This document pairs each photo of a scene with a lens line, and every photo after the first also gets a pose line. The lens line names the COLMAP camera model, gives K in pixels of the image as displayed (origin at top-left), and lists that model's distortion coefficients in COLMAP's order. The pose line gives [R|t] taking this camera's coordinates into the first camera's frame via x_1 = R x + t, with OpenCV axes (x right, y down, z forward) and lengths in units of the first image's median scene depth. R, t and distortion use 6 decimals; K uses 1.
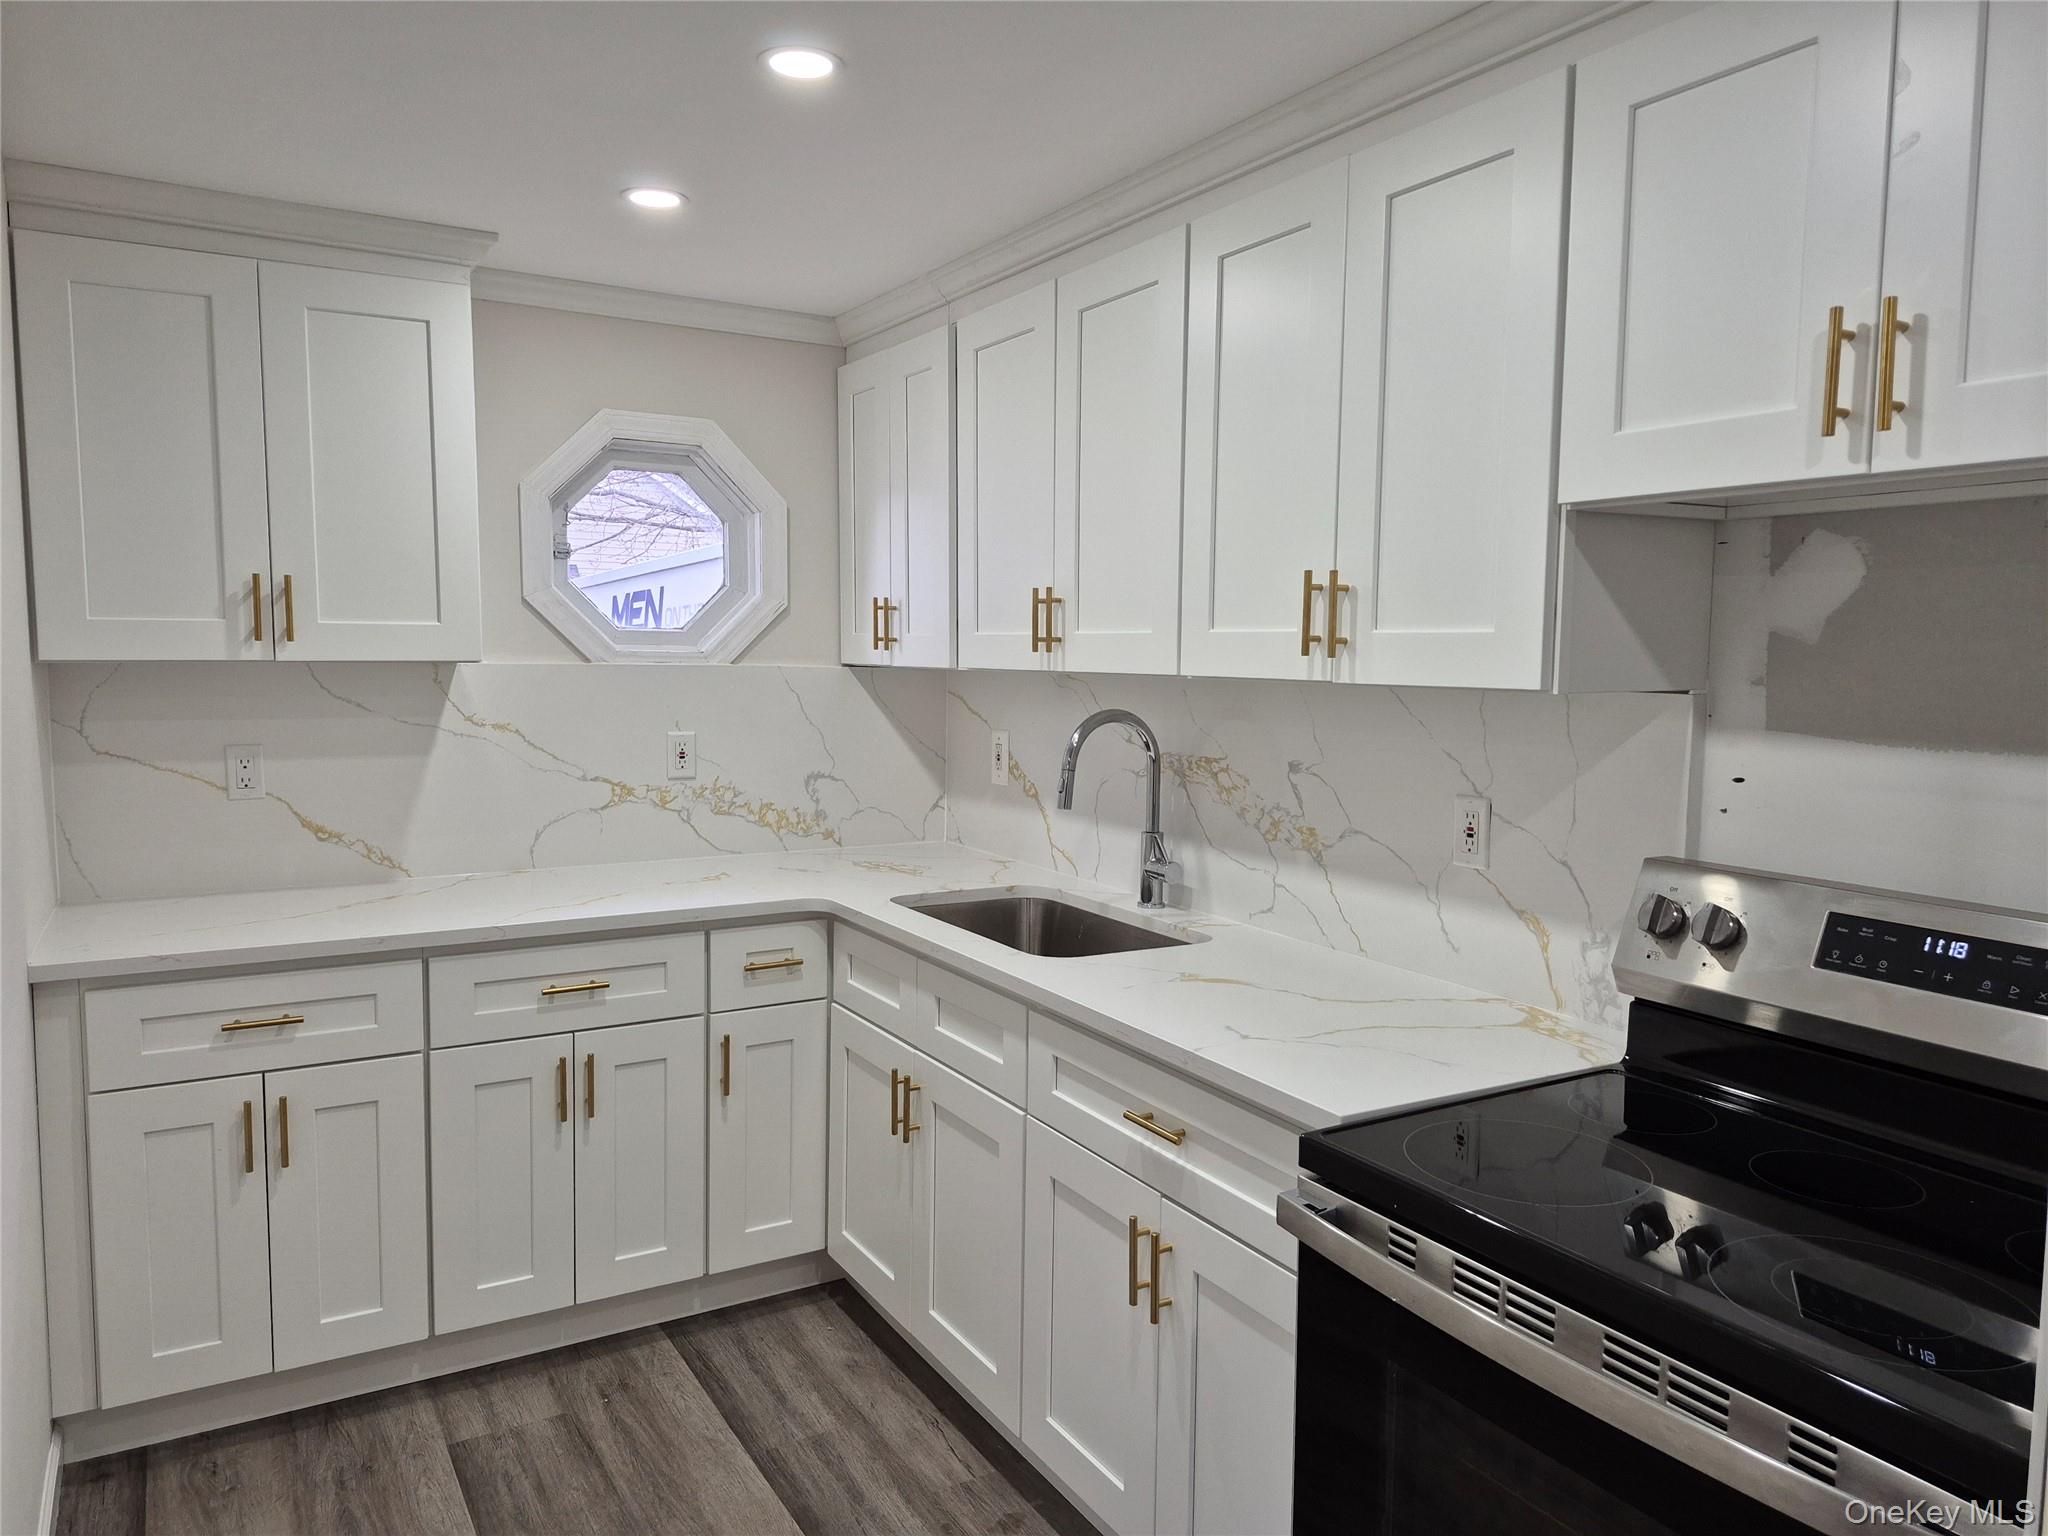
lens RADIAL K [[1425.7, 0, 1014.8], [0, 1425.7, 763.2], [0, 0, 1]] dist [0.070134, -0.063489]
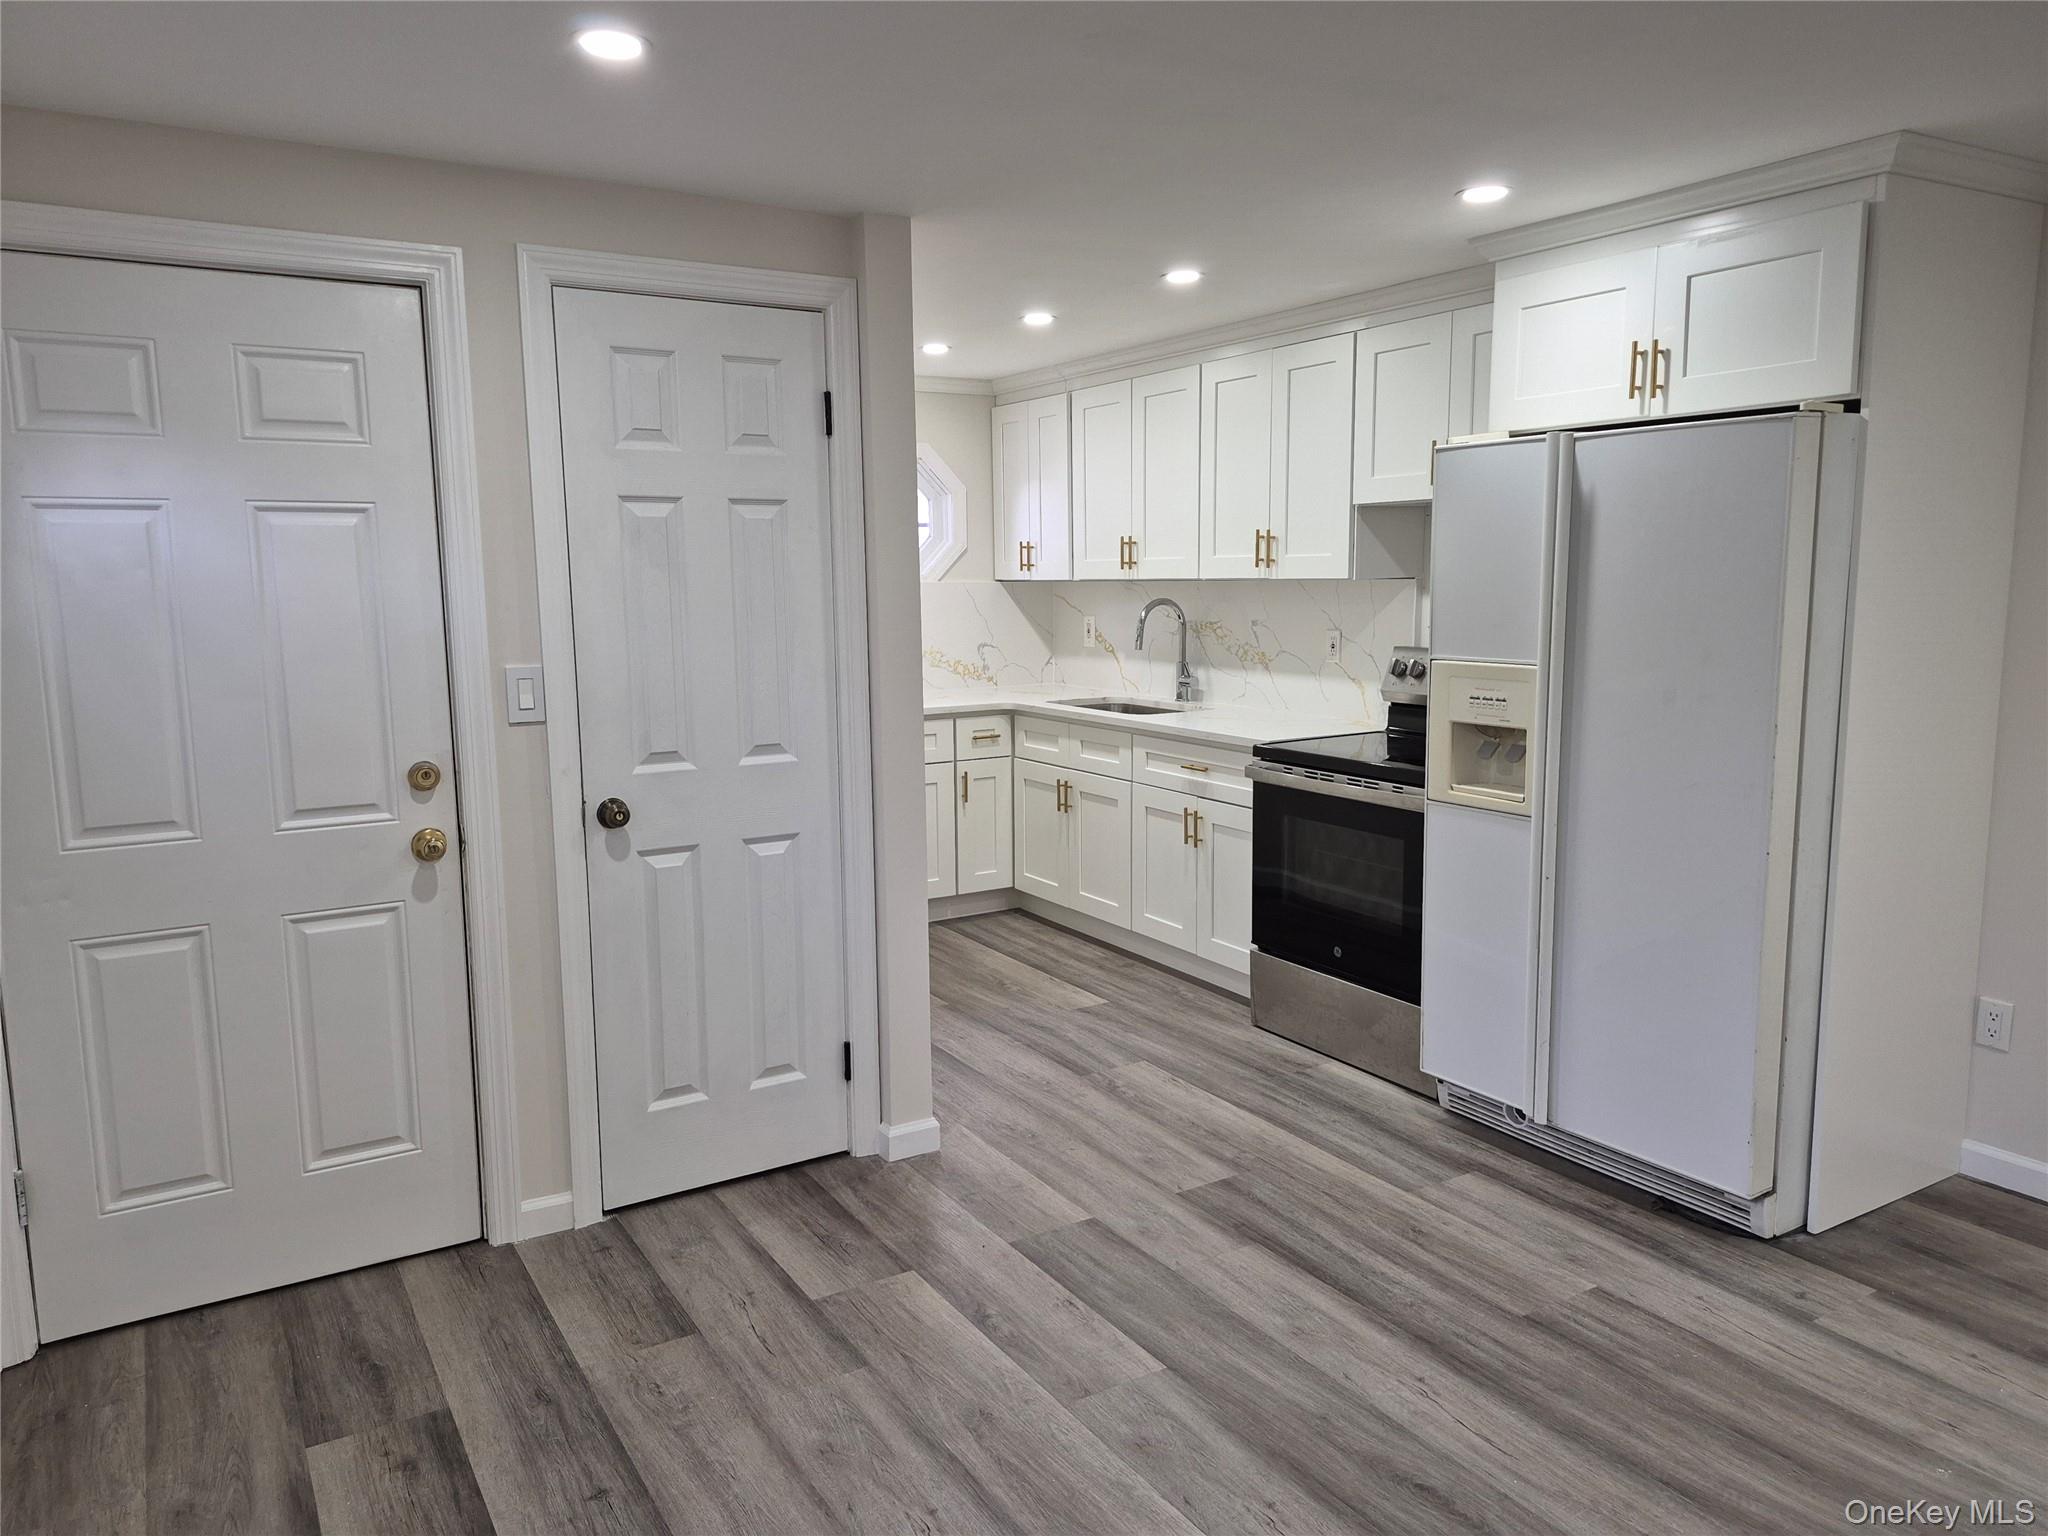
lens RADIAL K [[1434.5, 0, 996.2], [0, 1434.5, 769.3], [0, 0, 1]] dist [0.064532, 0.000228]
pose [[0.999709, -0.024104, 0.000984, -0.168047], [0.024010, 0.998120, 0.056389, 0.080864], [-0.002342, -0.056349, 0.998408, -0.989486]]
